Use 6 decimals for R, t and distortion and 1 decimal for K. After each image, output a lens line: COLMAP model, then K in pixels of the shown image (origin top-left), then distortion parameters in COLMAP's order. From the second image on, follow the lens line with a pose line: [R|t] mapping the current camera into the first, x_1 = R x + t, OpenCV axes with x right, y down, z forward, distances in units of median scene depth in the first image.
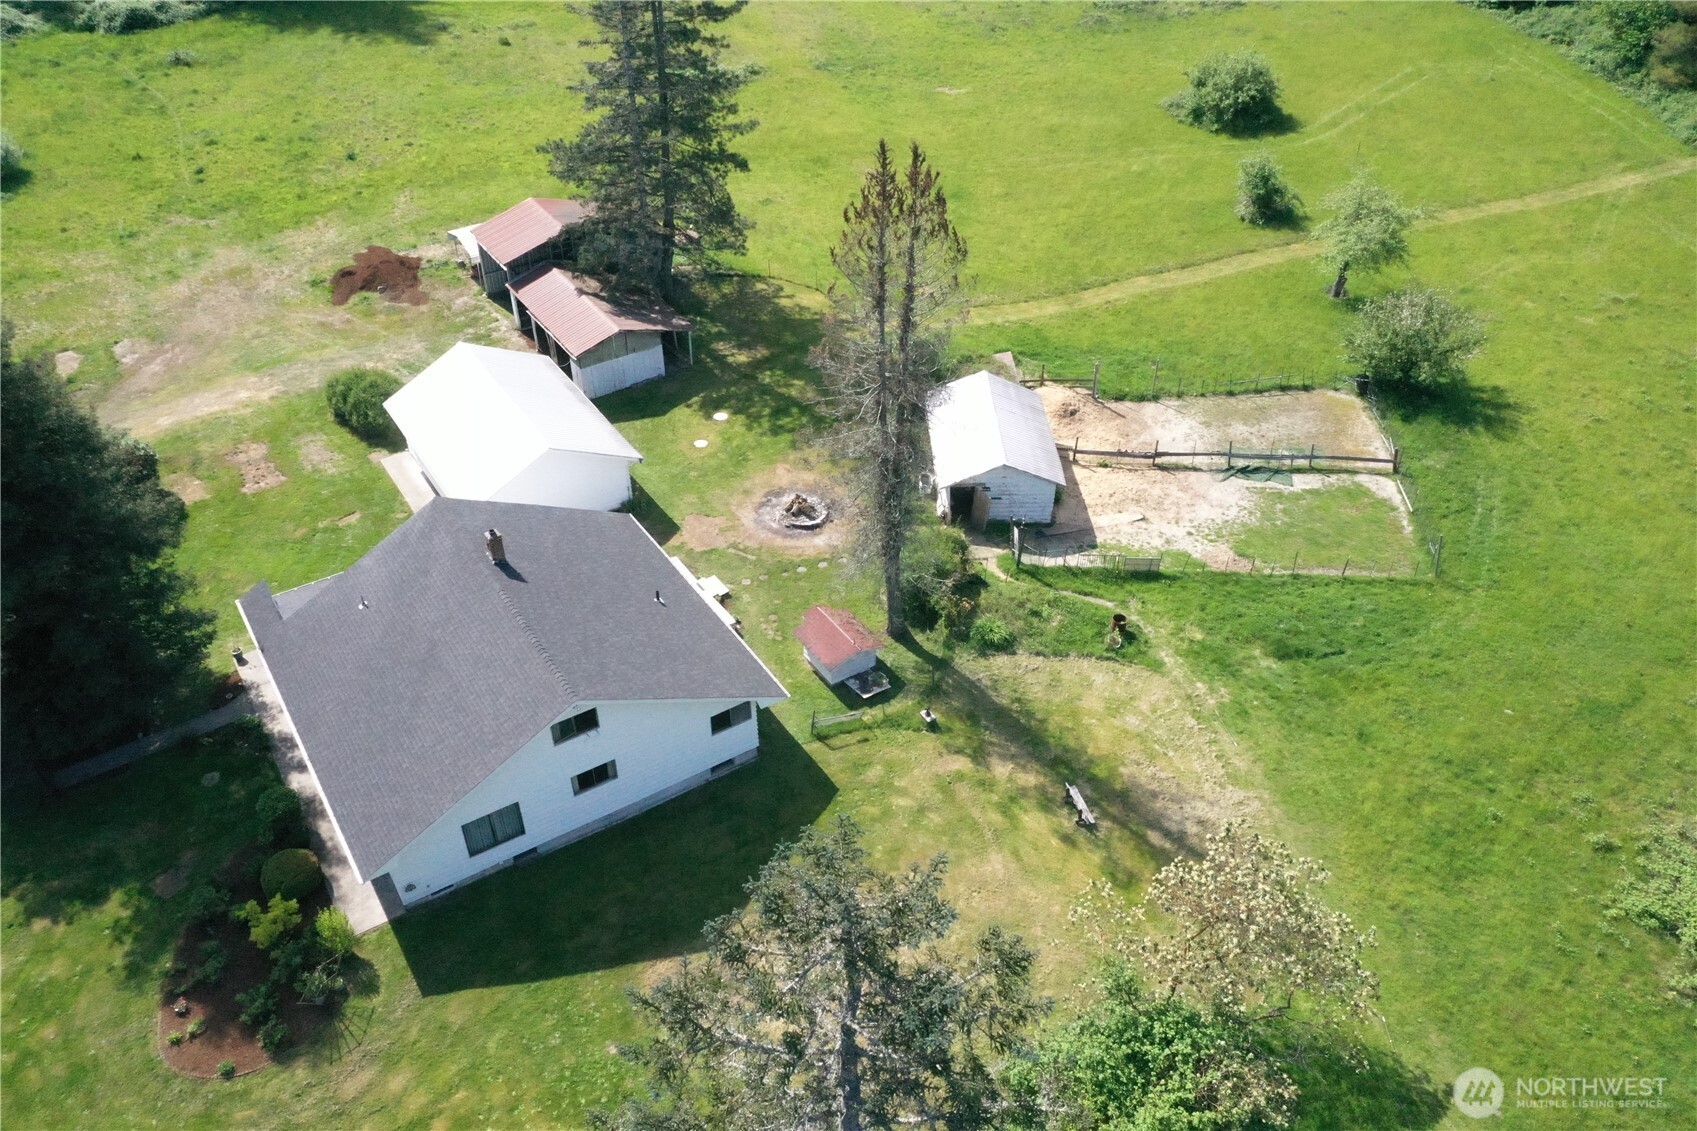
lens RADIAL K [[1345.4, 0, 853.9], [0, 1345.4, 566.1], [0, 0, 1]] dist [0.015973, 0.006542]
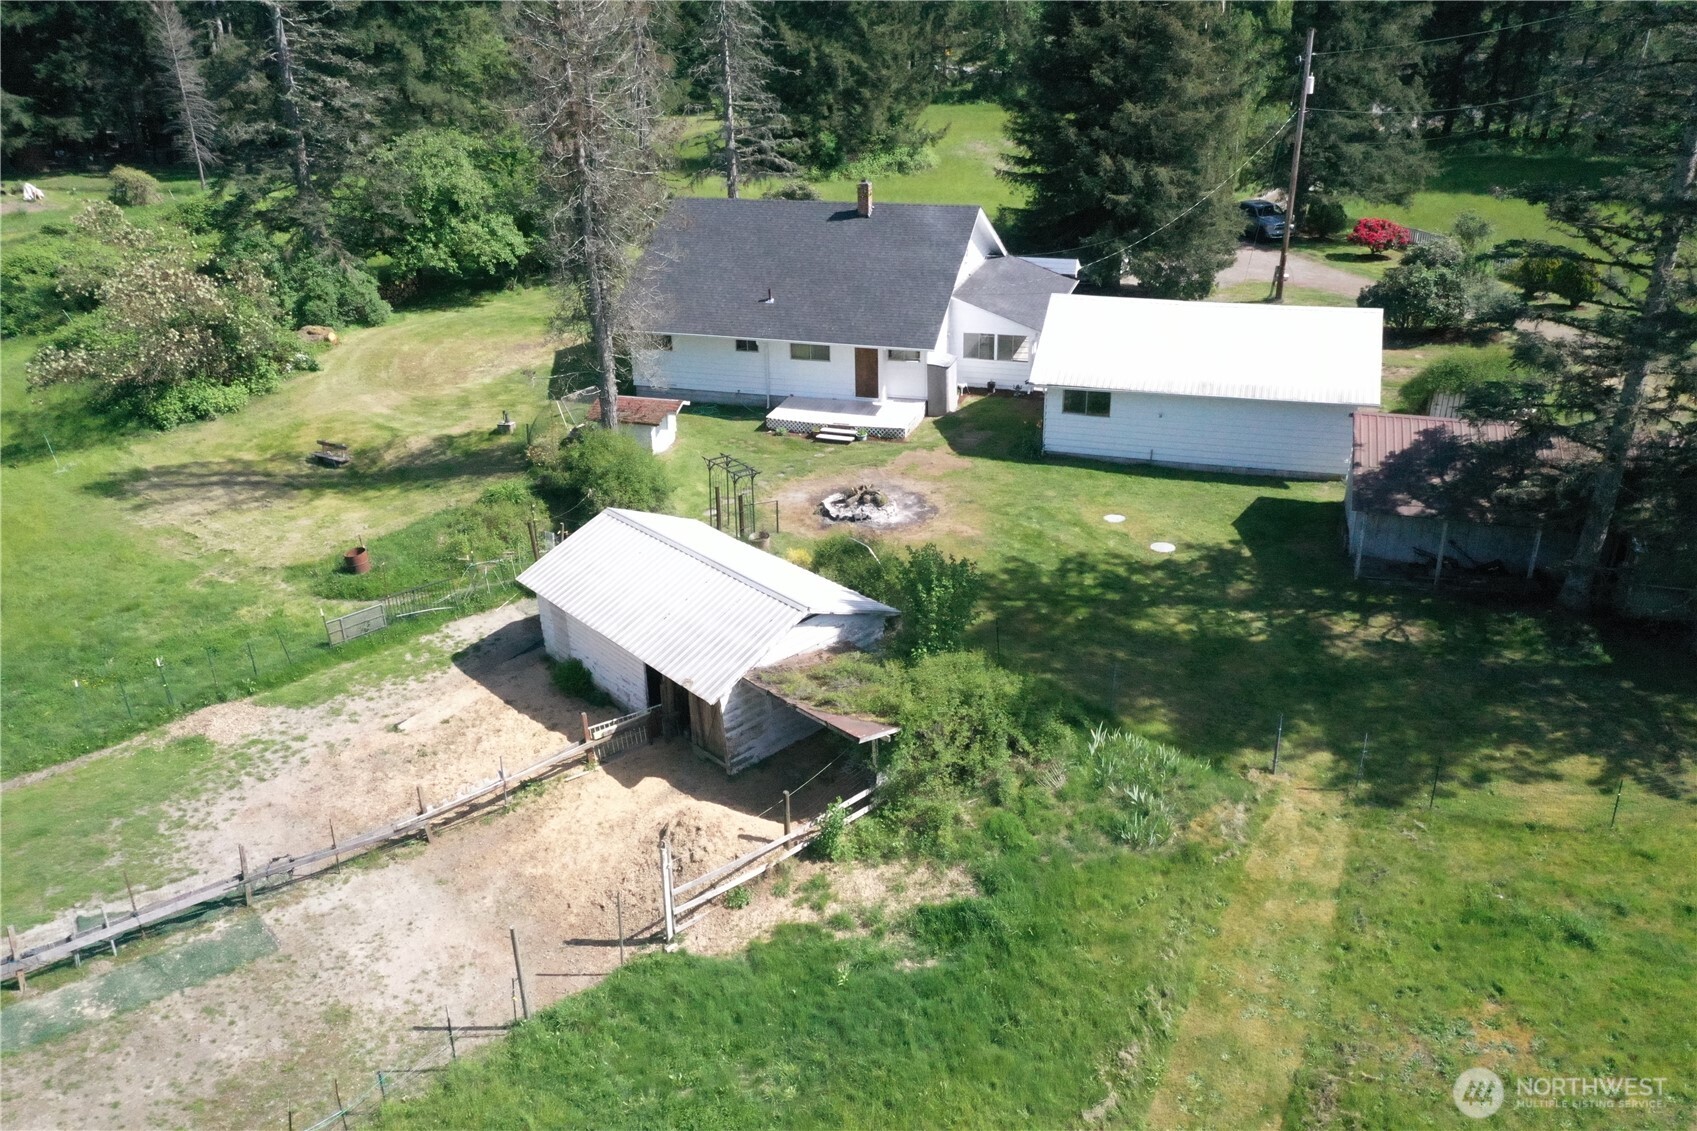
lens RADIAL K [[1345.4, 0, 857.2], [0, 1345.4, 565.4], [0, 0, 1]] dist [0.015973, 0.006542]
pose [[-0.762276, 0.284392, -0.581426, 0.350998], [-0.382552, 0.526648, 0.759141, -0.512911], [0.522101, 0.801101, -0.292656, 1.149215]]
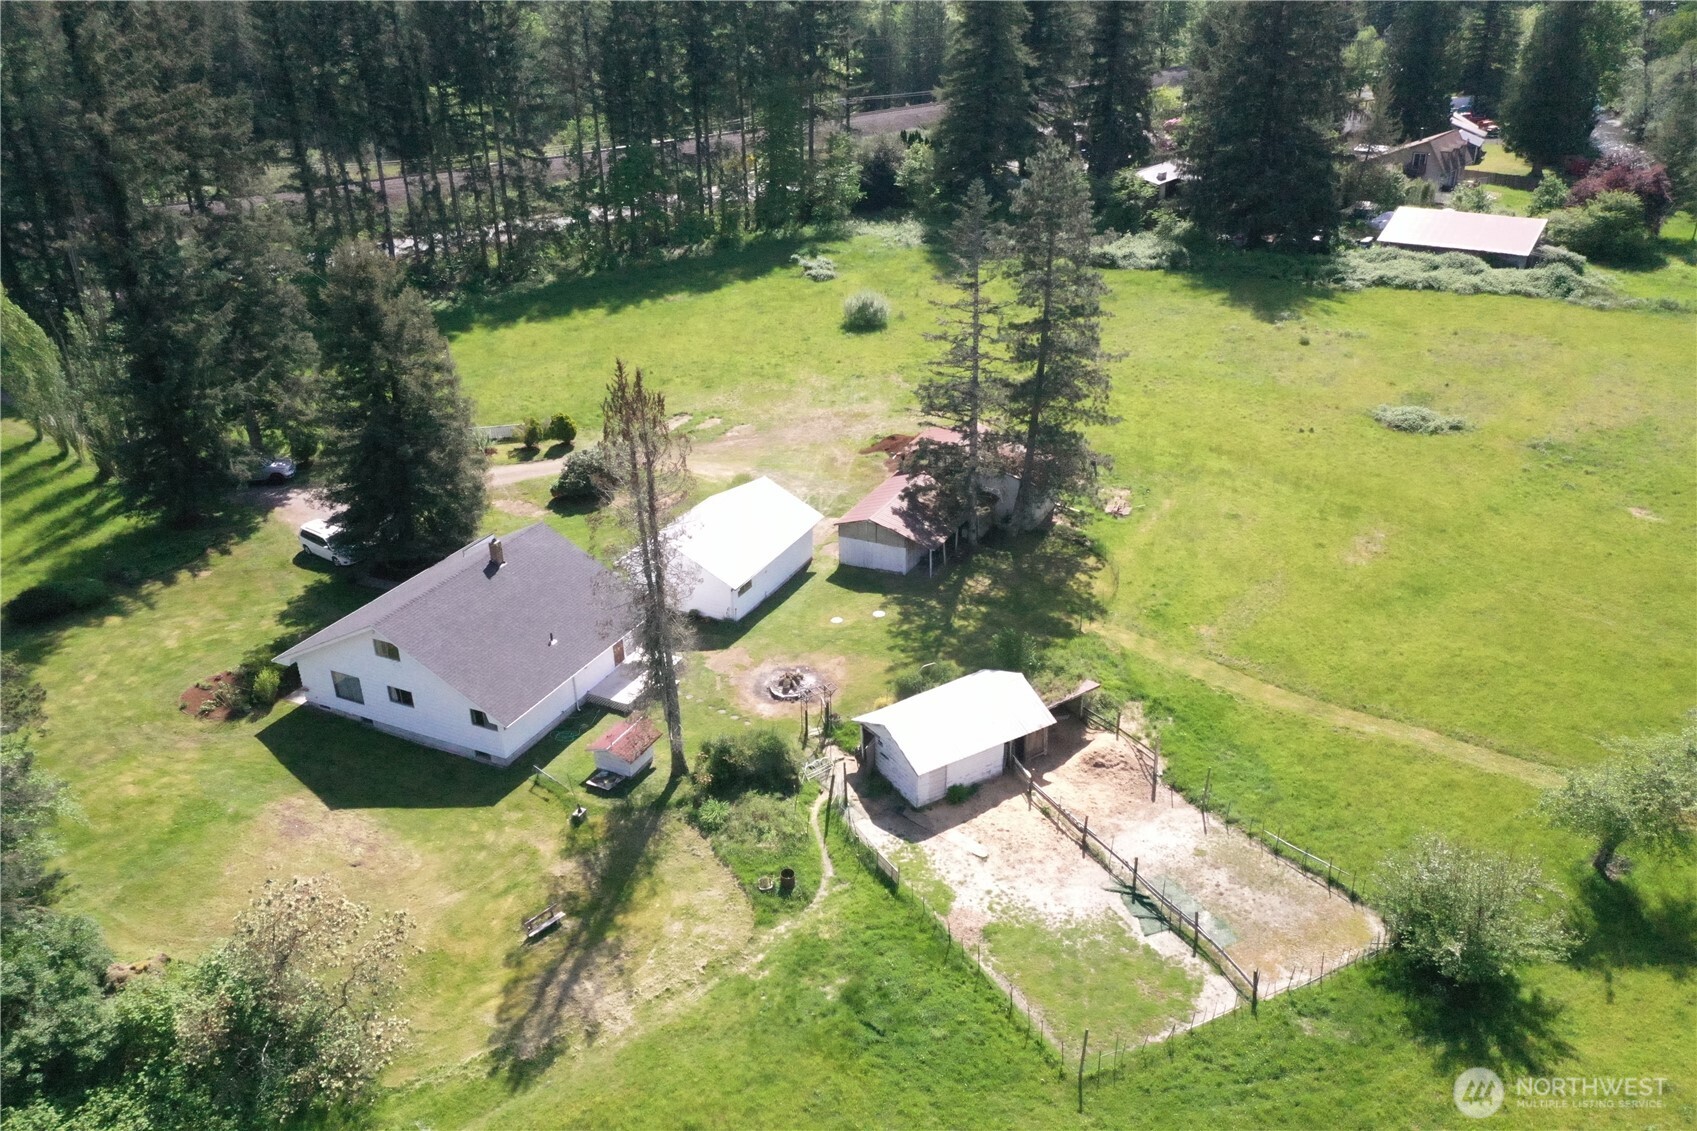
lens RADIAL K [[1345.4, 0, 850.4], [0, 1345.4, 566.8], [0, 0, 1]] dist [0.015973, 0.006542]
pose [[0.518475, 0.372940, -0.769480, 0.793657], [-0.513984, 0.855091, 0.068111, -0.220071], [0.683377, 0.360187, 0.635029, 0.242576]]
